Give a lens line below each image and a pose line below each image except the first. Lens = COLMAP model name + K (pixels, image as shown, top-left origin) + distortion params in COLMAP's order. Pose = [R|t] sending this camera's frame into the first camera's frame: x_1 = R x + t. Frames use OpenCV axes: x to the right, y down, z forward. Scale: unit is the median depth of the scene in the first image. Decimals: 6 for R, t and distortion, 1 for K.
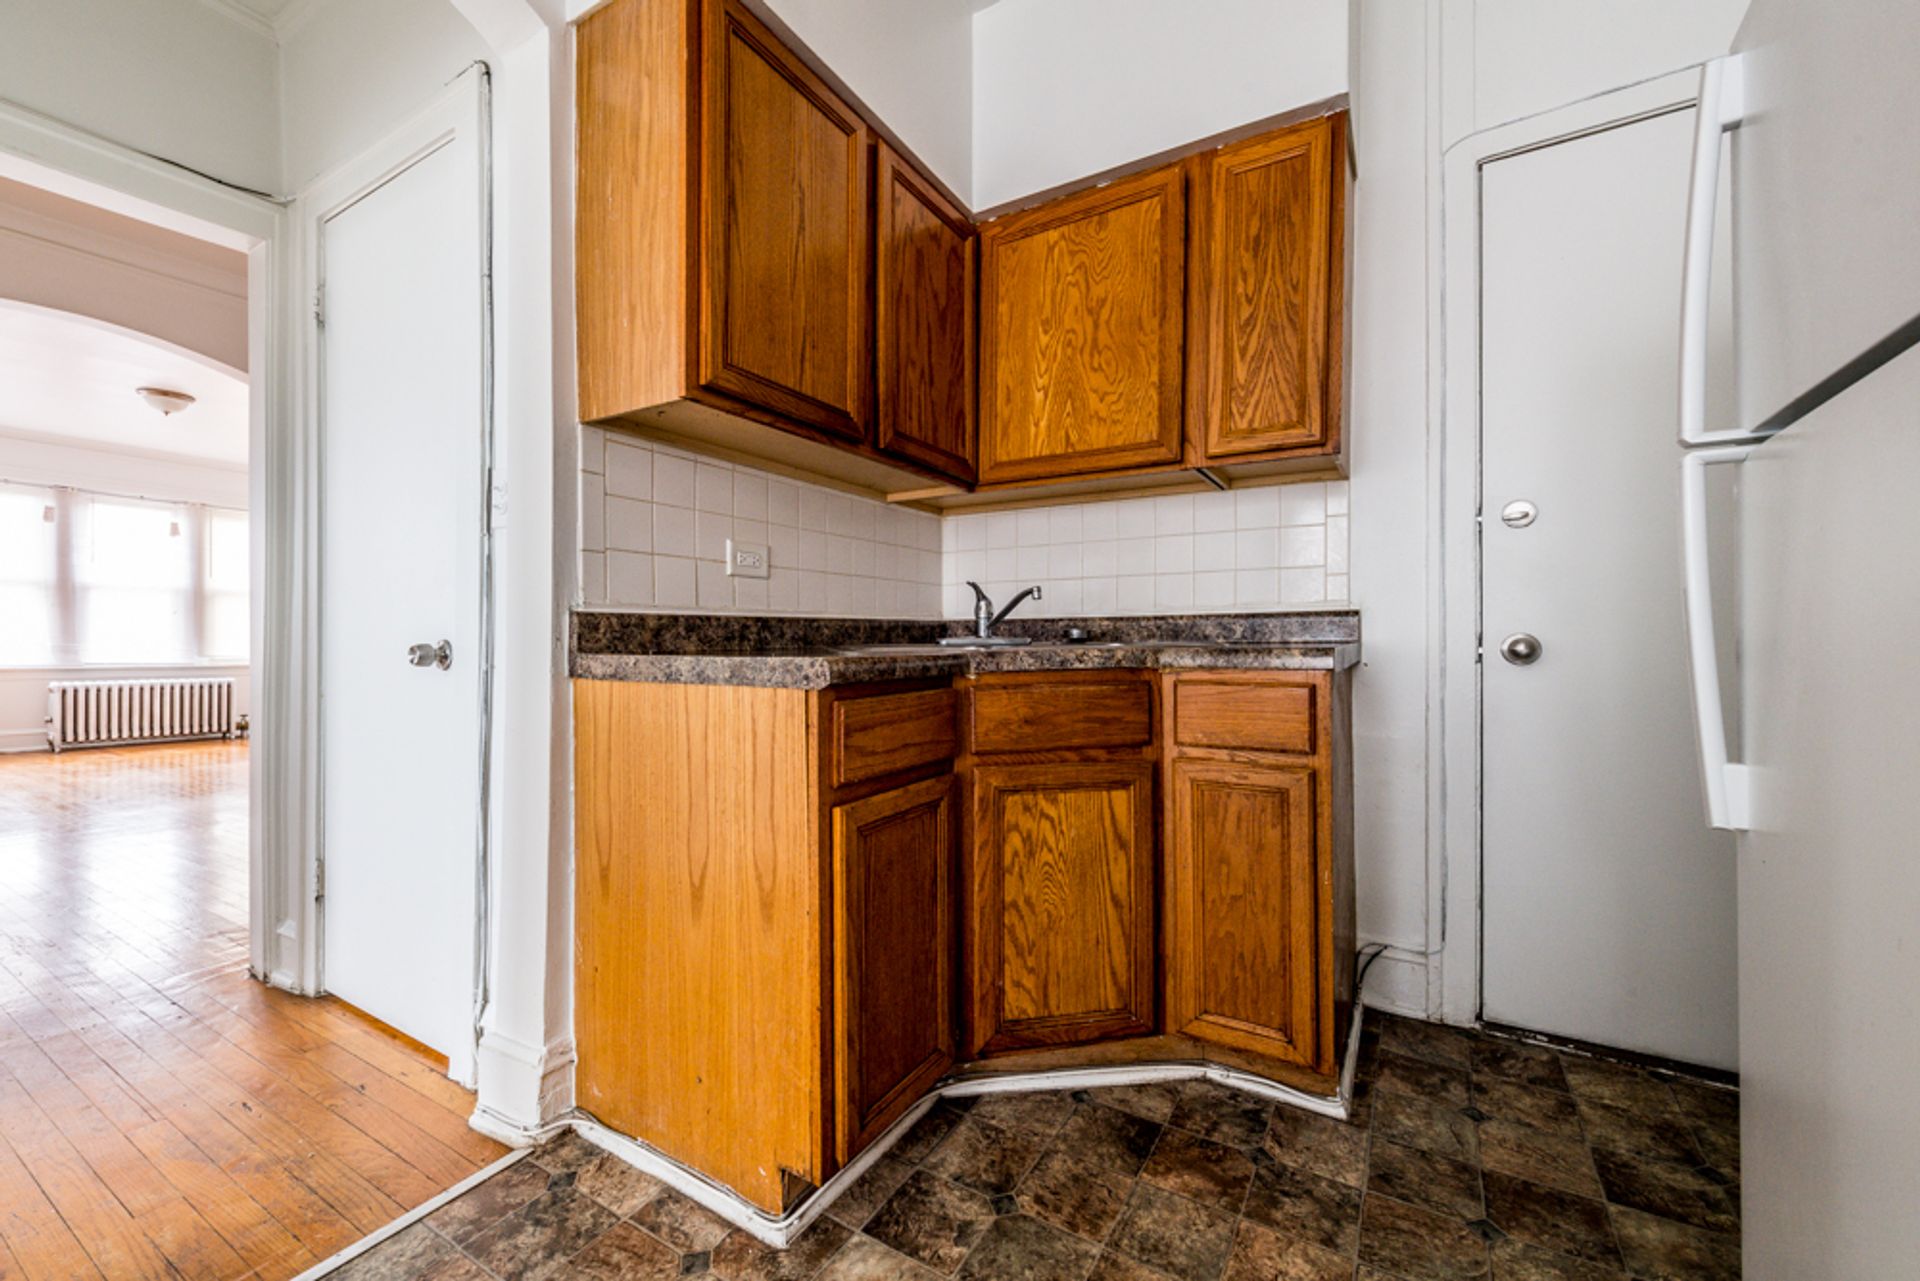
lens RADIAL K [[757.7, 0, 925.2], [0, 757.7, 644.6], [0, 0, 1]] dist [0.015639, -0.006034]
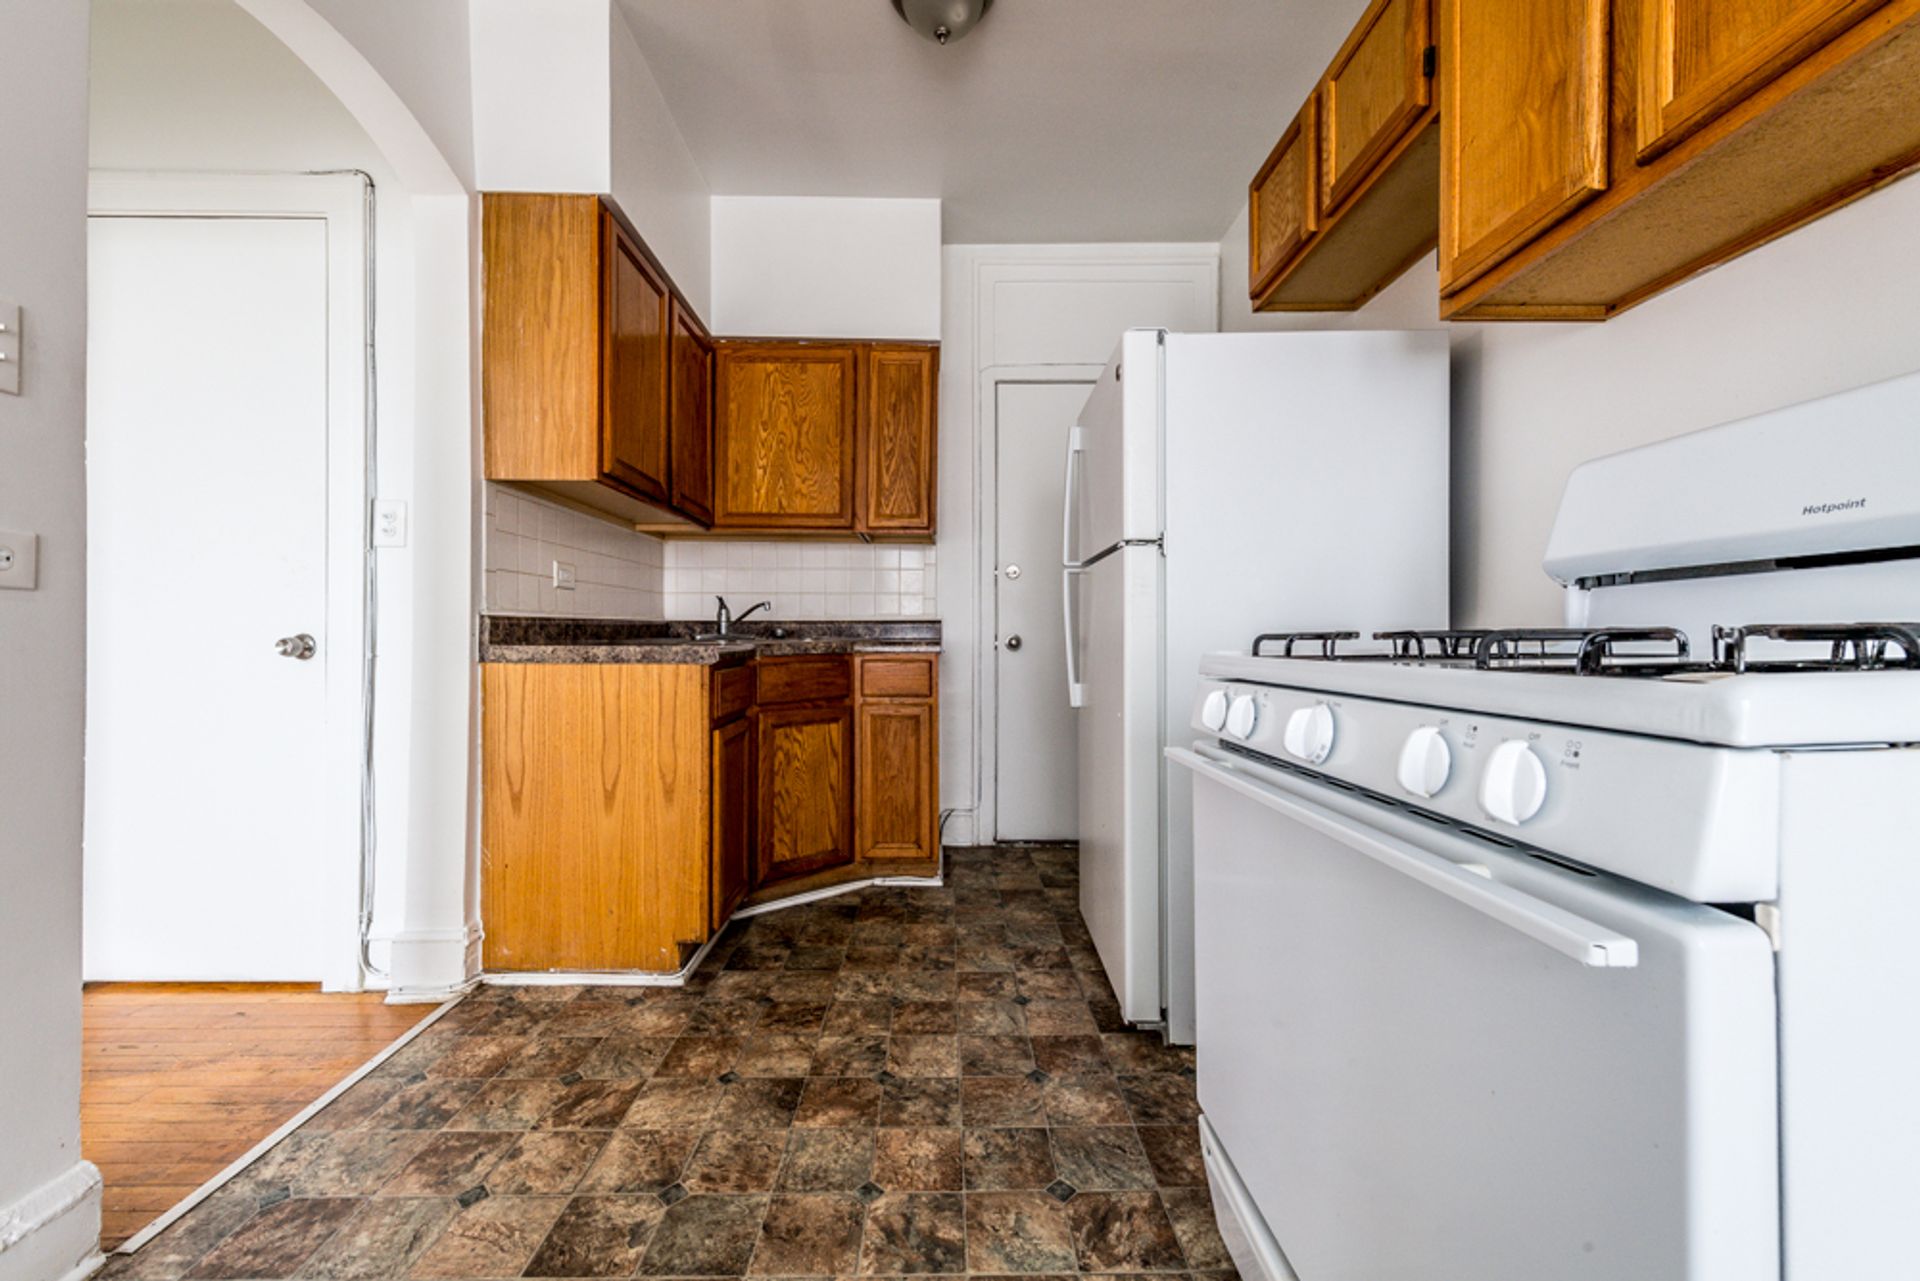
lens RADIAL K [[758.5, 0, 946.5], [0, 758.5, 642.2], [0, 0, 1]] dist [0.013040, -0.000462]
pose [[0.834682, 0.000614, 0.550732, -0.485906], [-0.002554, 0.999993, 0.002757, 0.000711], [-0.550727, -0.003708, 0.834677, -0.591027]]
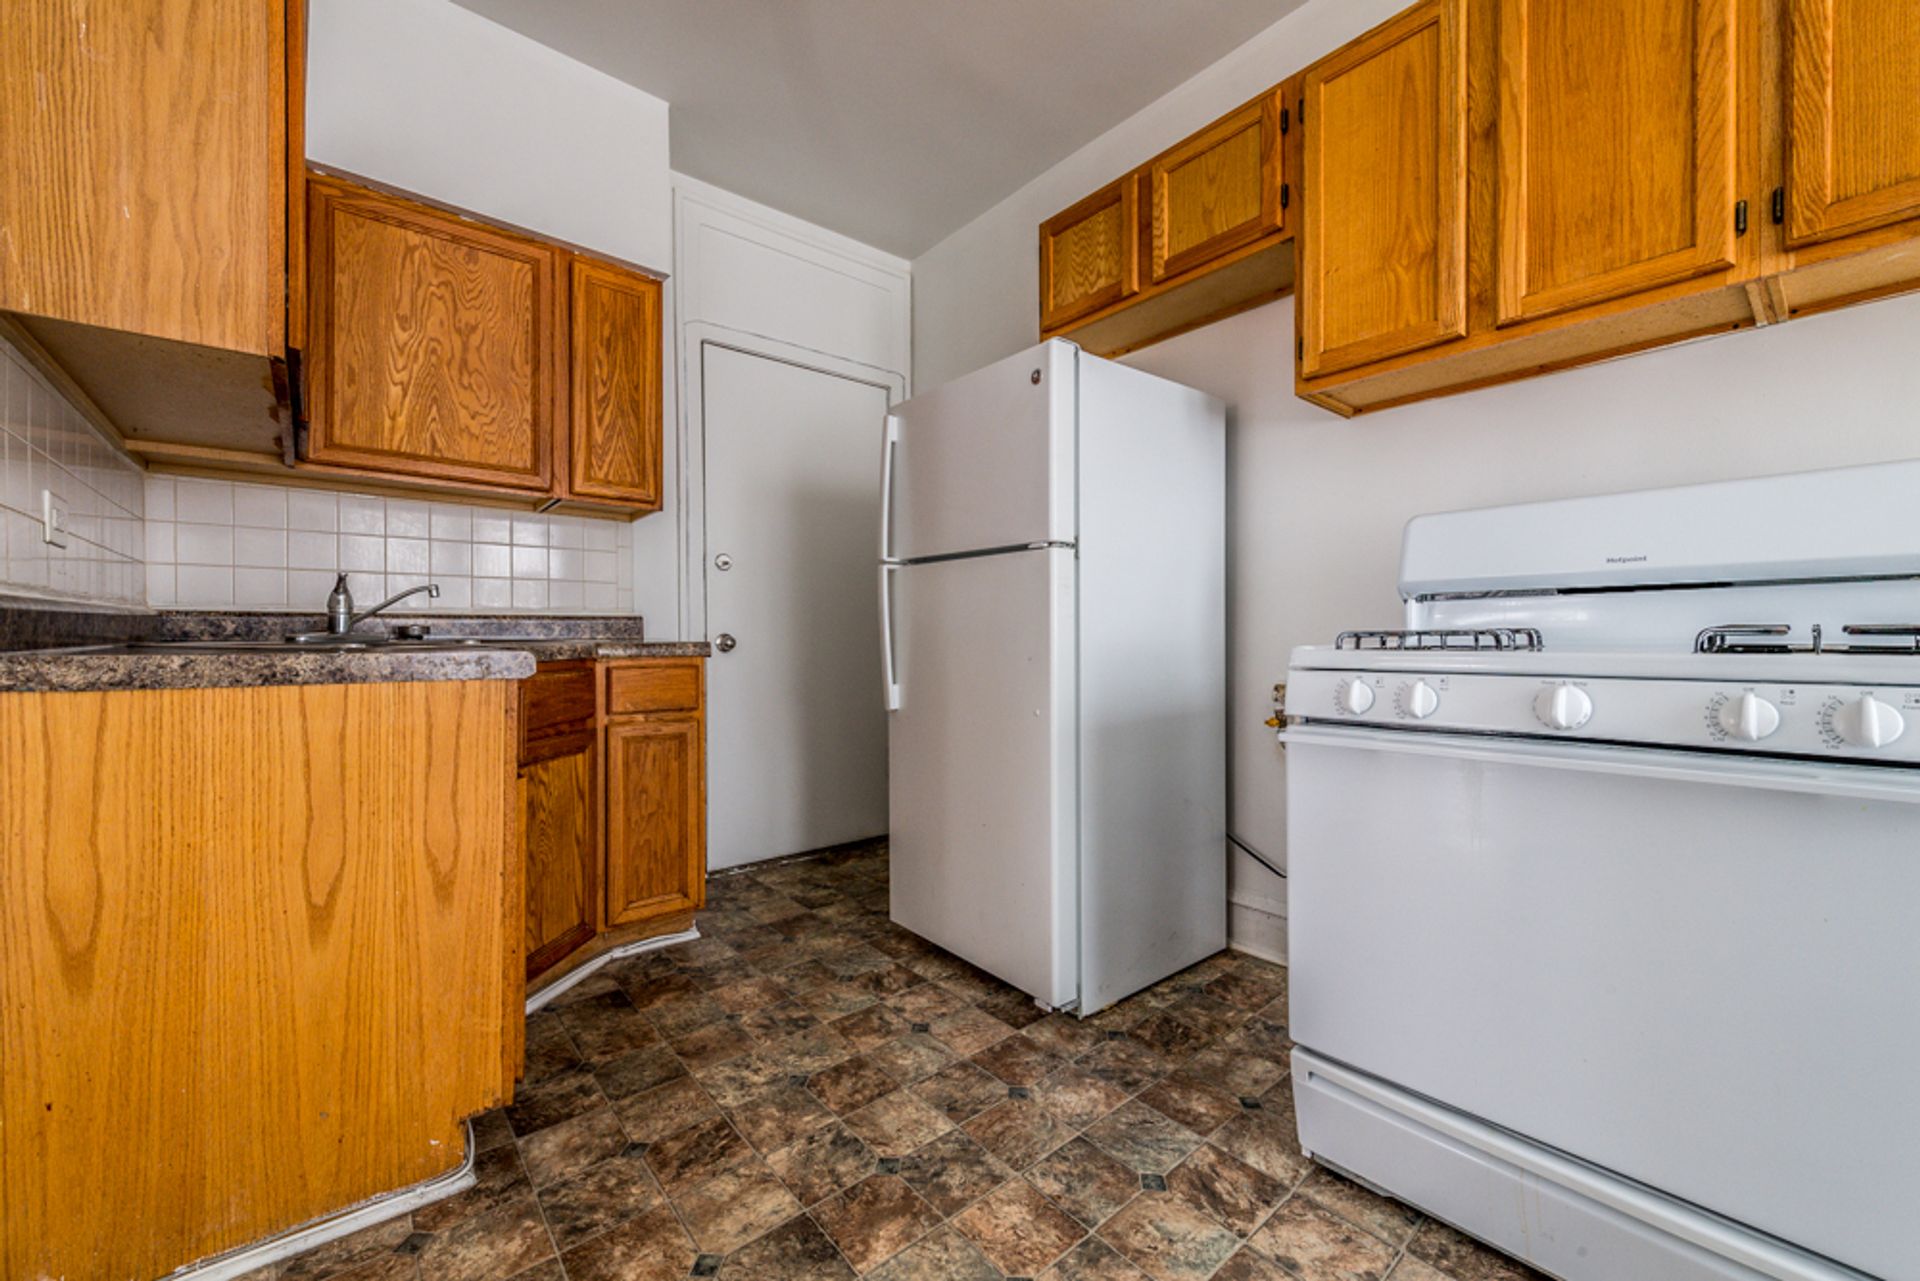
lens RADIAL K [[757.0, 0, 978.9], [0, 757.0, 642.3], [0, 0, 1]] dist [0.016567, -0.006349]
pose [[0.287135, -0.004378, 0.957880, -0.785106], [0.003853, 0.999987, 0.003416, 0.001308], [-0.957882, 0.002710, 0.287148, -0.017781]]
